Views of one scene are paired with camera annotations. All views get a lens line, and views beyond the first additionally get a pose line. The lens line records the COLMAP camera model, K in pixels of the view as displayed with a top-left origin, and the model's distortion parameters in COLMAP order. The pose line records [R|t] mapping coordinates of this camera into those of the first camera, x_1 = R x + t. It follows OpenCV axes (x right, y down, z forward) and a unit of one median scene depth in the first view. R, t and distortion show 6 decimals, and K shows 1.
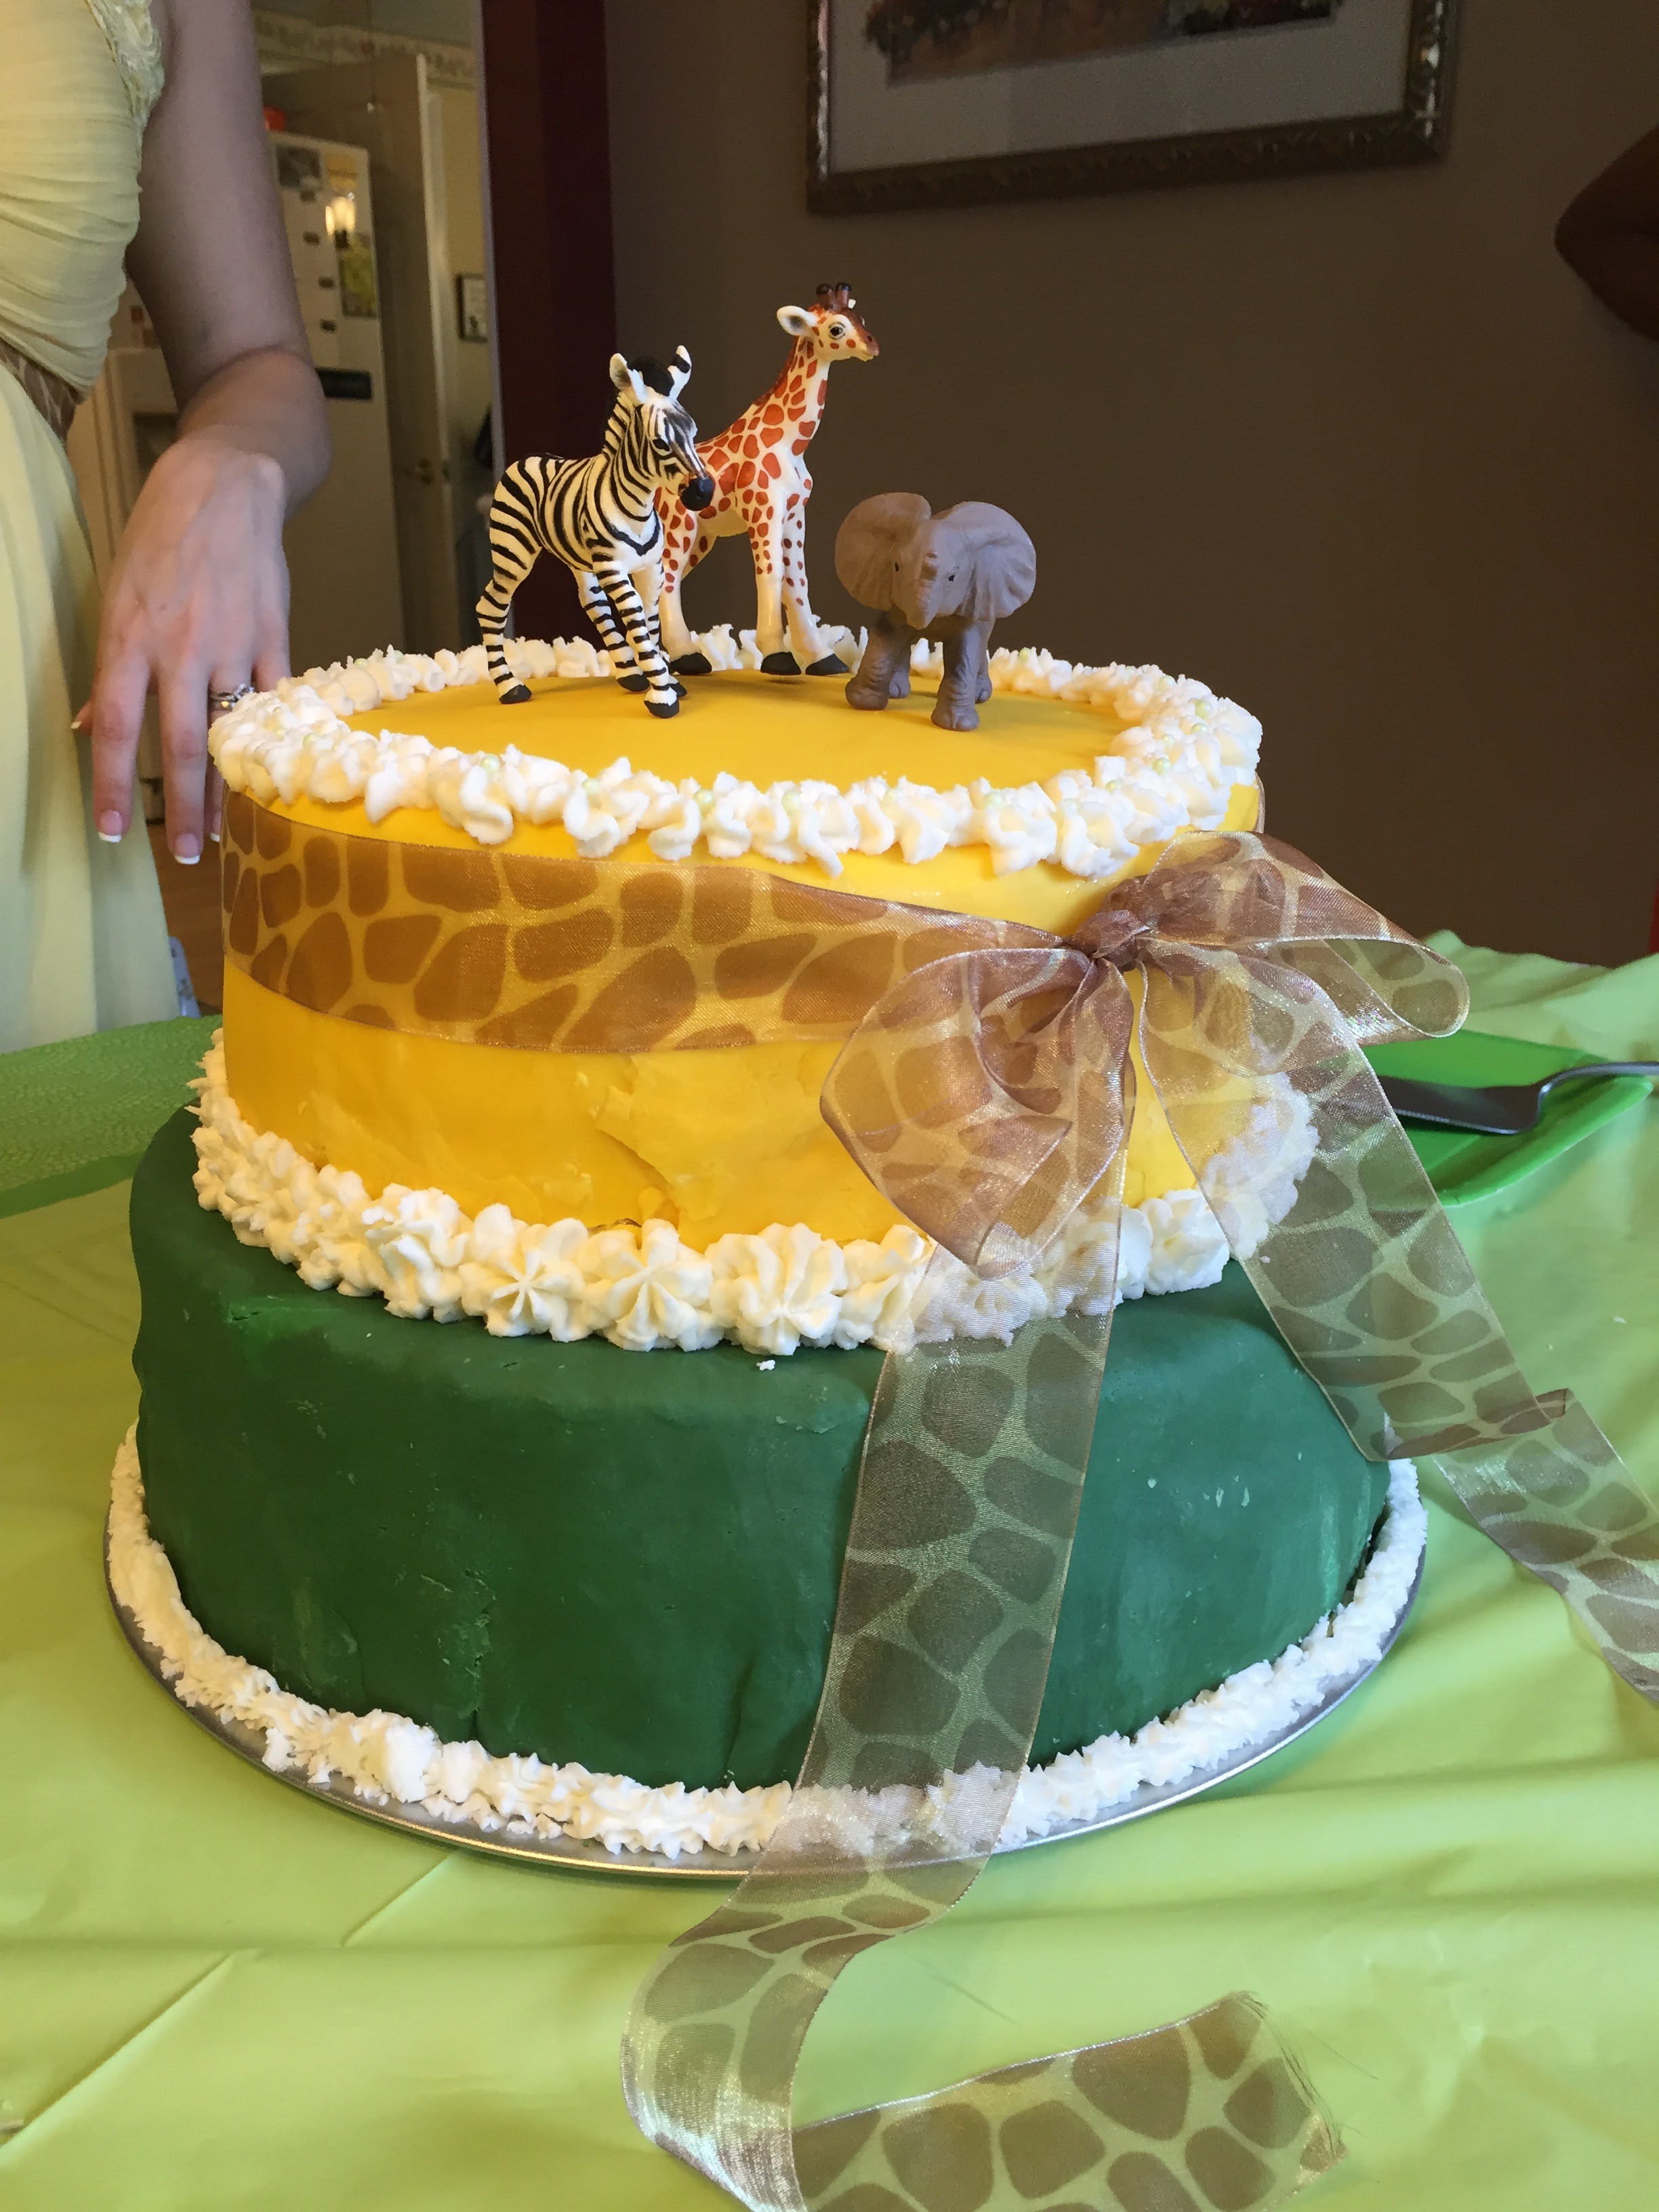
lens RADIAL K [[1901.4, 0, 843.6], [0, 1901.4, 1110.5], [0, 0, 1]] dist [0.089371, -0.135630]
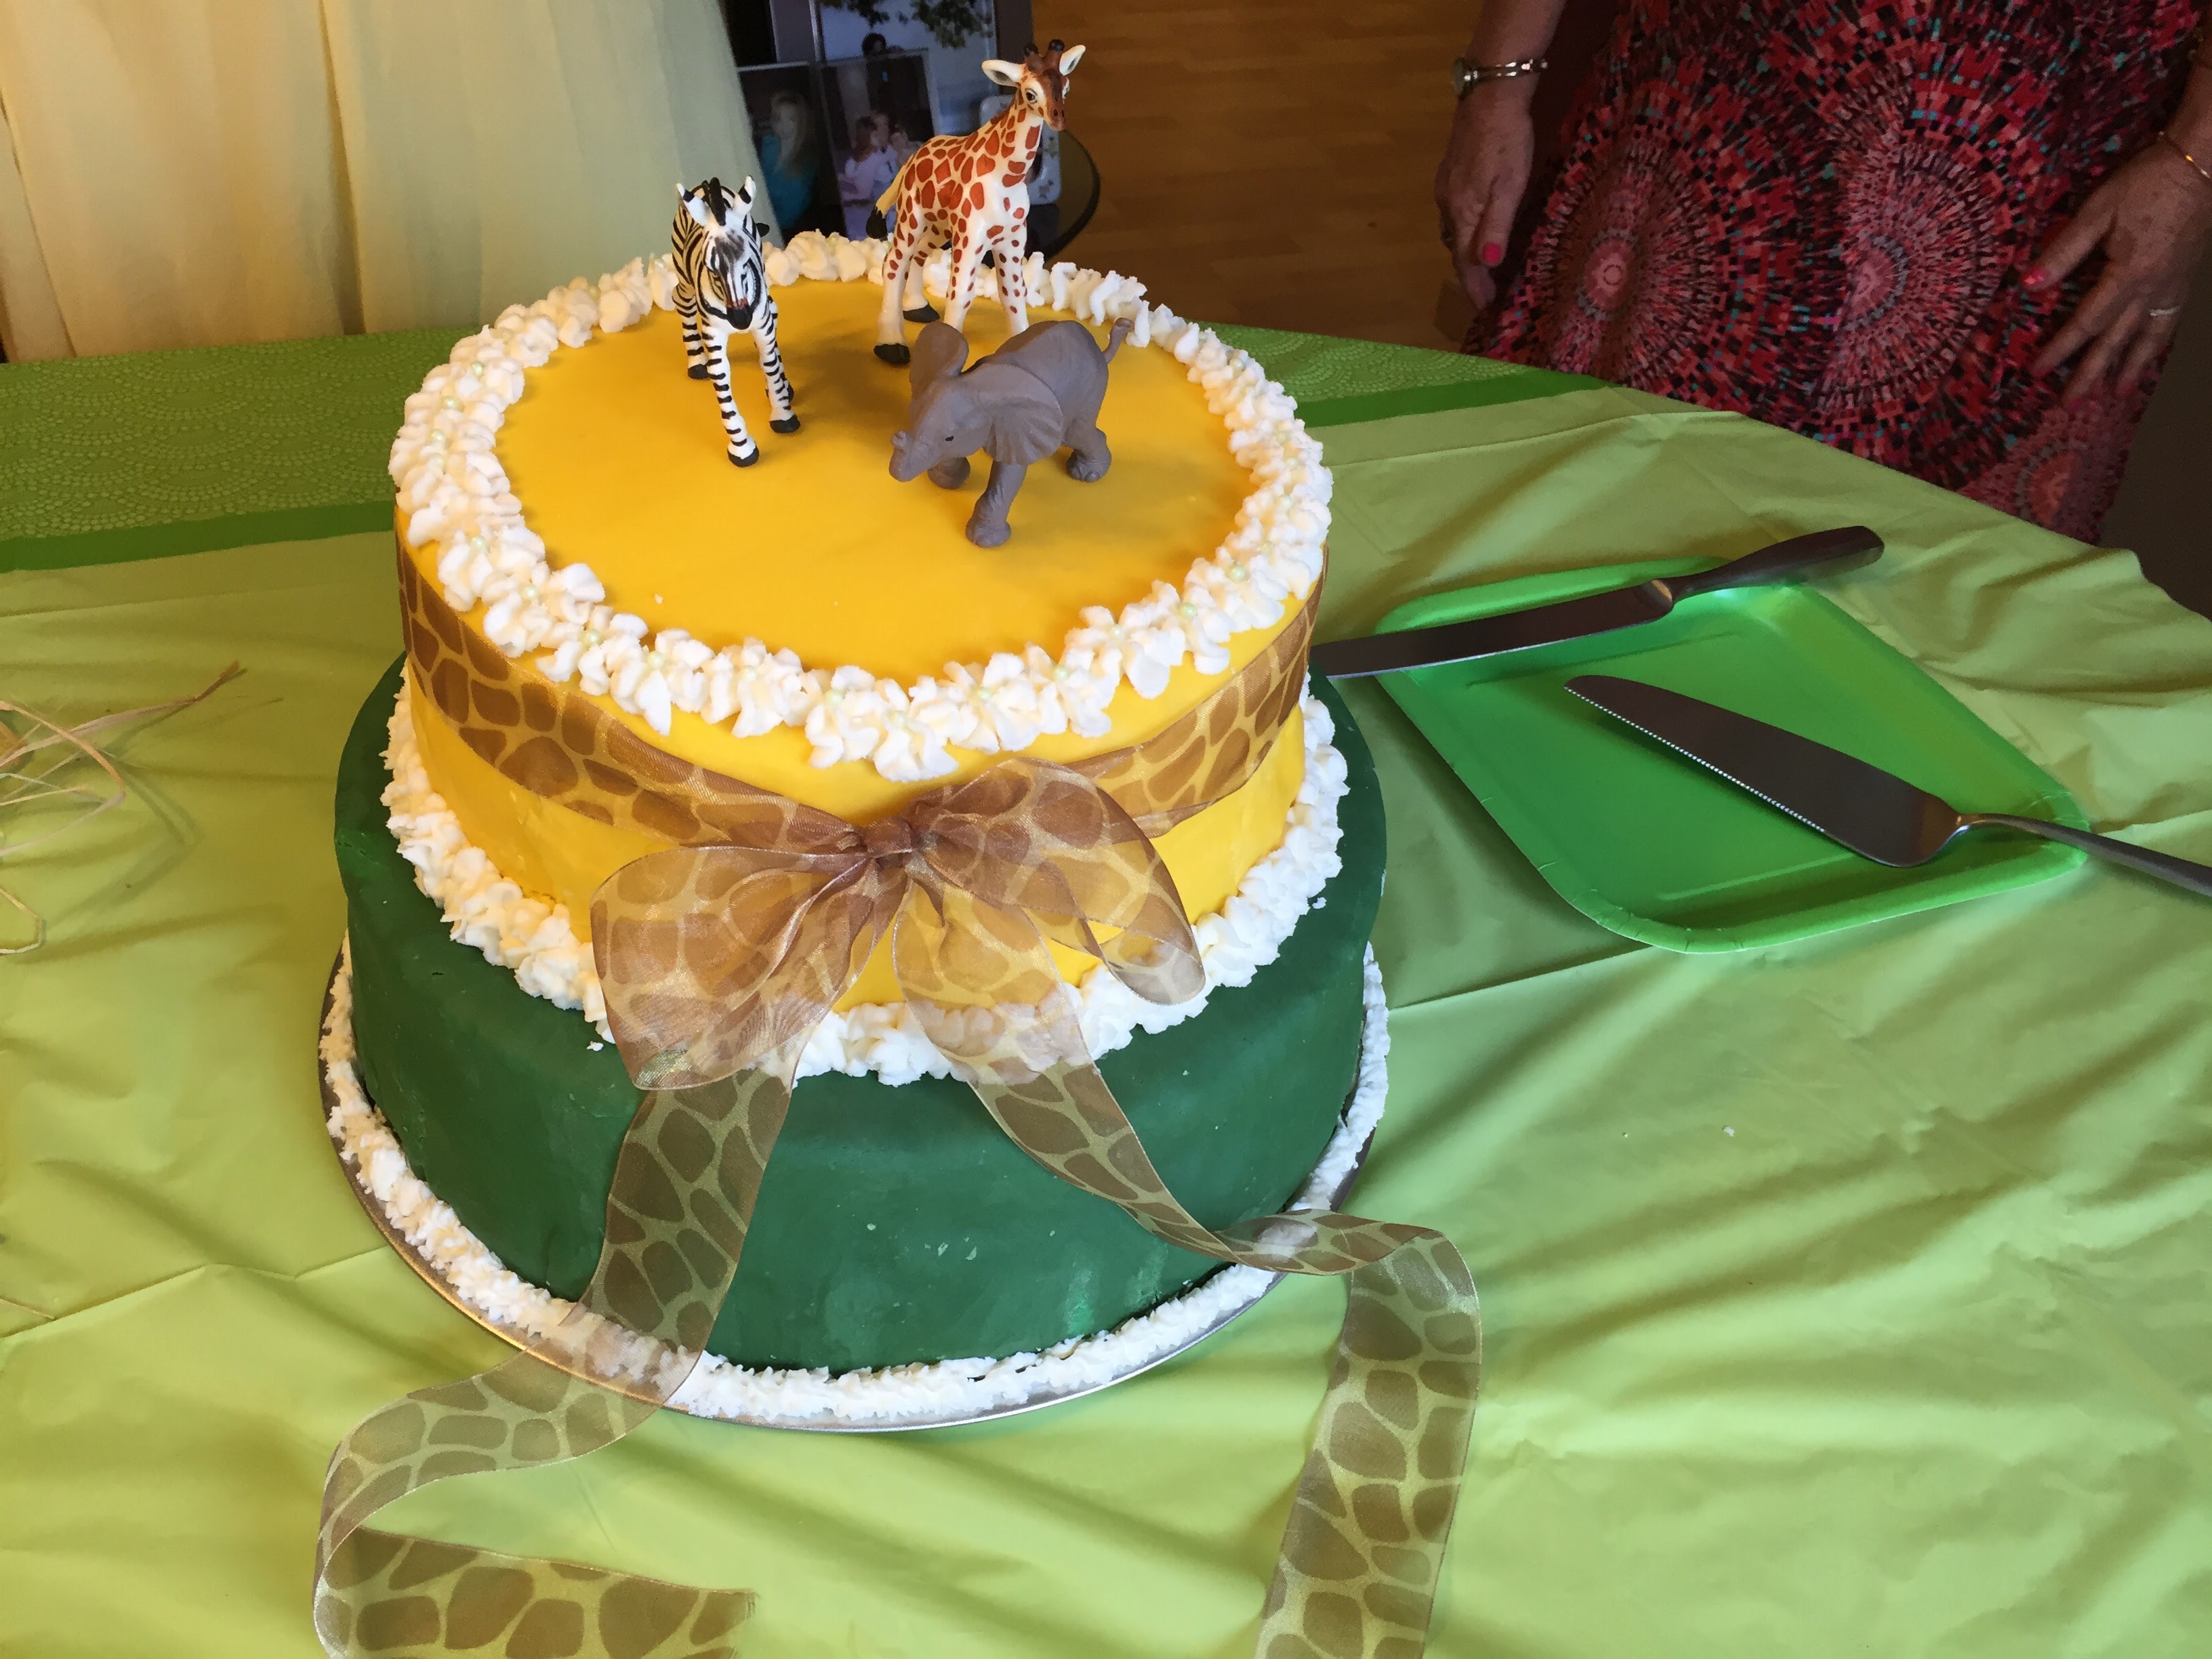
lens RADIAL K [[1901.4, 0, 1125.2], [0, 1901.4, 822.4], [0, 0, 1]] dist [0.089371, -0.135630]
pose [[0.886914, 0.350582, -0.300791, 0.578944], [-0.233444, 0.902055, 0.363043, -0.525818], [0.398606, -0.251770, 0.881887, 0.025988]]
